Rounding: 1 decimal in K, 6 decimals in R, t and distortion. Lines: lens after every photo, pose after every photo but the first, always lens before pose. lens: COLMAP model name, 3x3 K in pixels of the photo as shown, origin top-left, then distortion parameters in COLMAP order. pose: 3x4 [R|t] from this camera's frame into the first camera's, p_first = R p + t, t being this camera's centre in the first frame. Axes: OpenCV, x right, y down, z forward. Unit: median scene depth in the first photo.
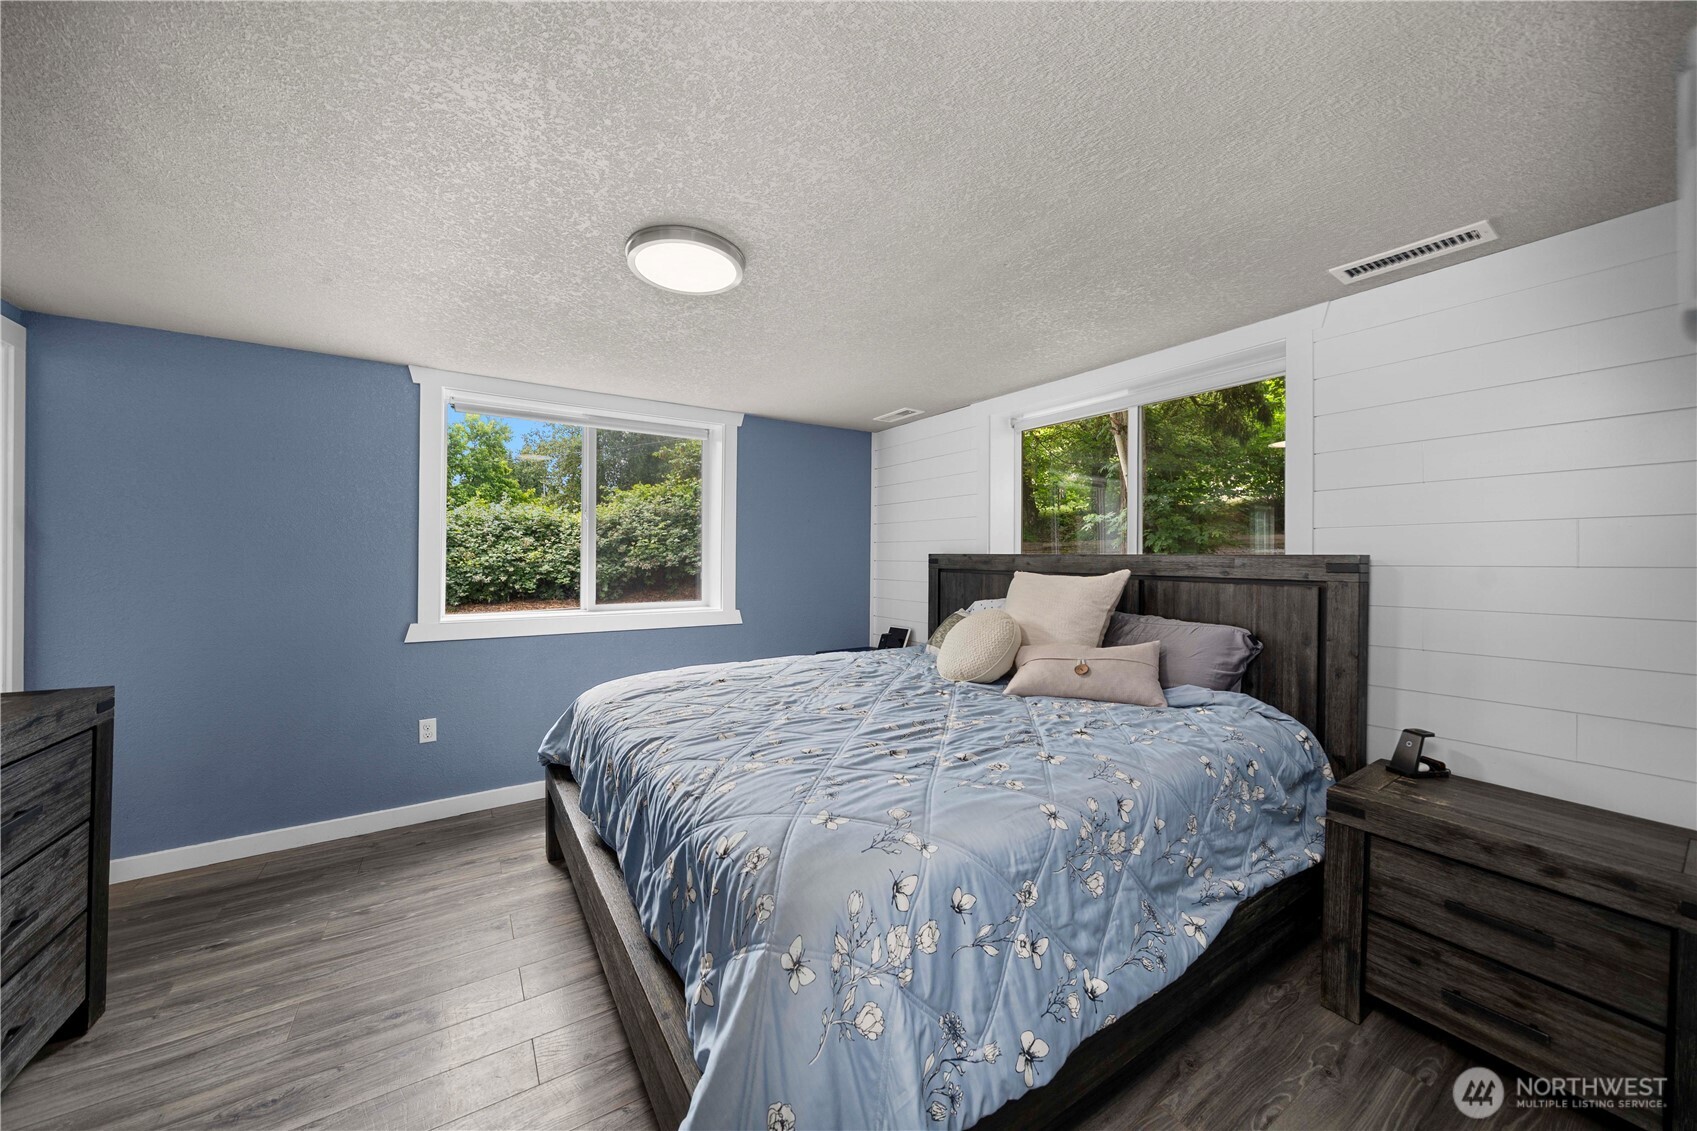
lens RADIAL K [[588.4, 0, 845.9], [0, 588.4, 561.7], [0, 0, 1]] dist [-0.005863, 0.000388]
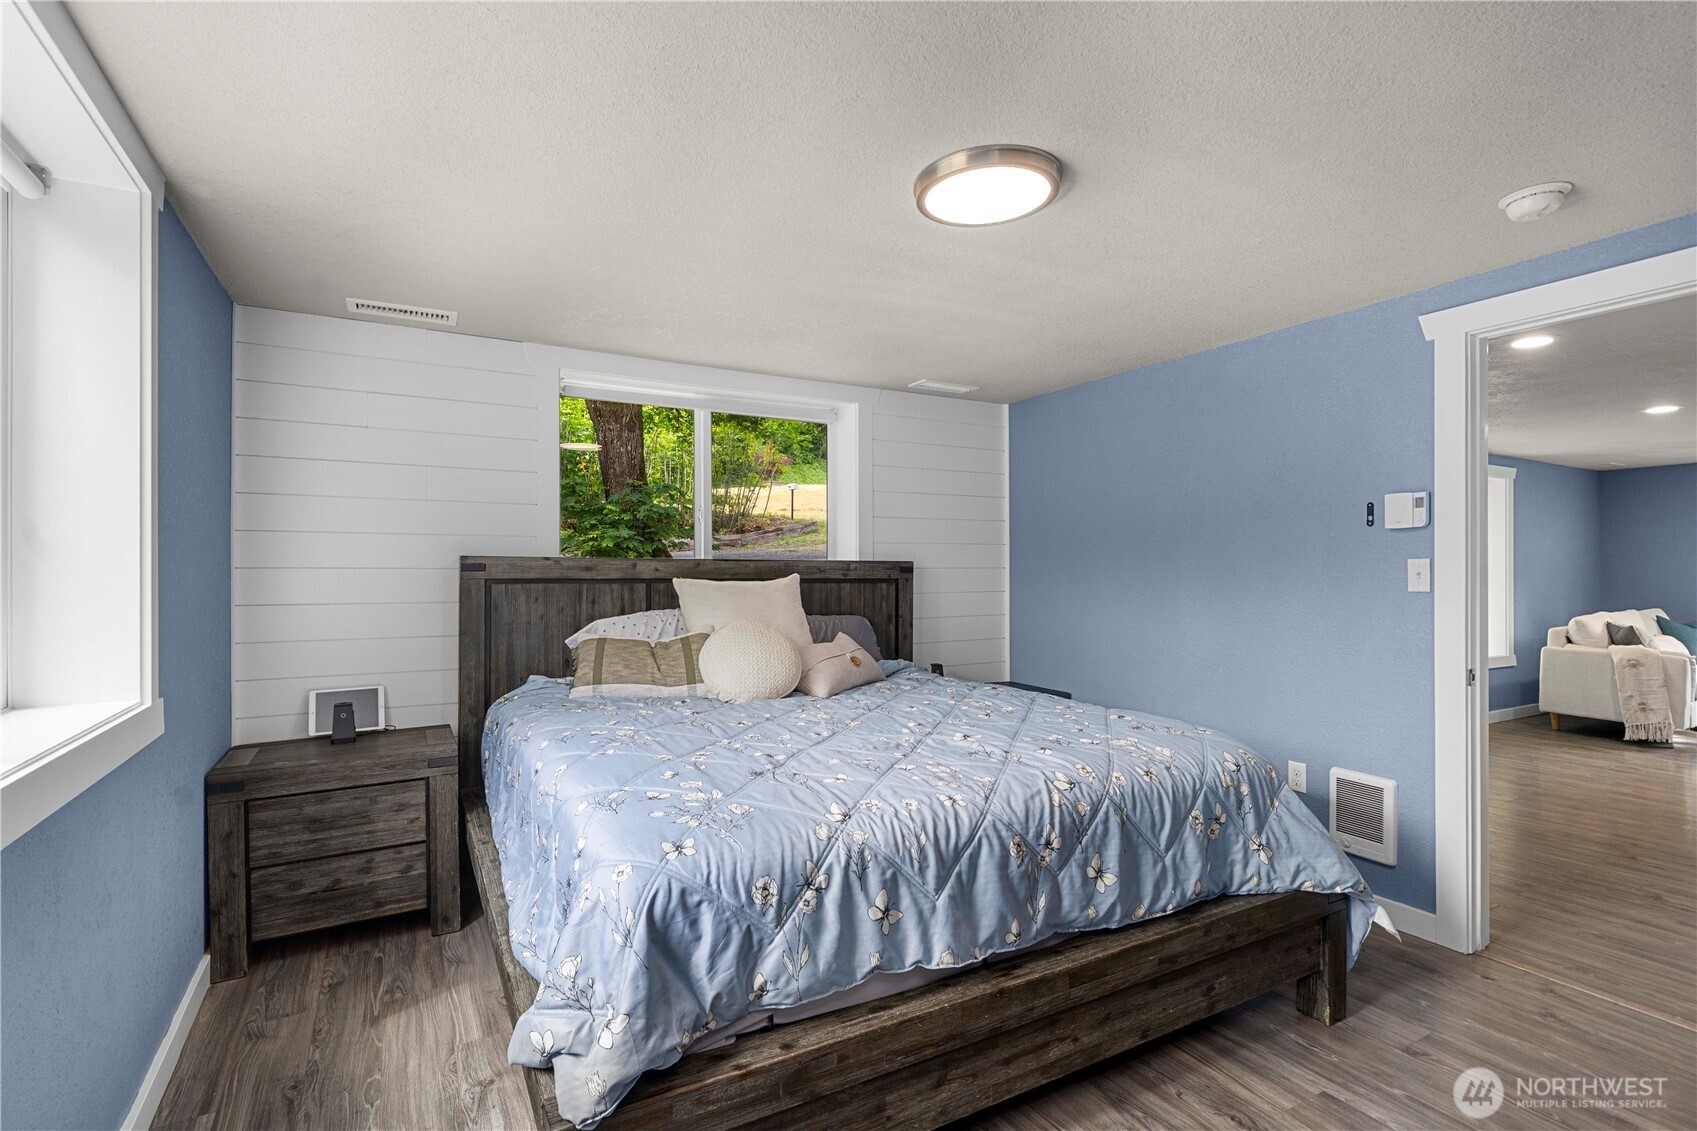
lens RADIAL K [[802.8, 0, 845.7], [0, 802.8, 570.6], [0, 0, 1]] dist [0.012183, 0.000642]
pose [[0.066453, -0.015165, 0.997674, -1.067624], [0.000987, 0.999885, 0.015133, -0.016126], [-0.997789, -0.000021, 0.066460, 0.863364]]
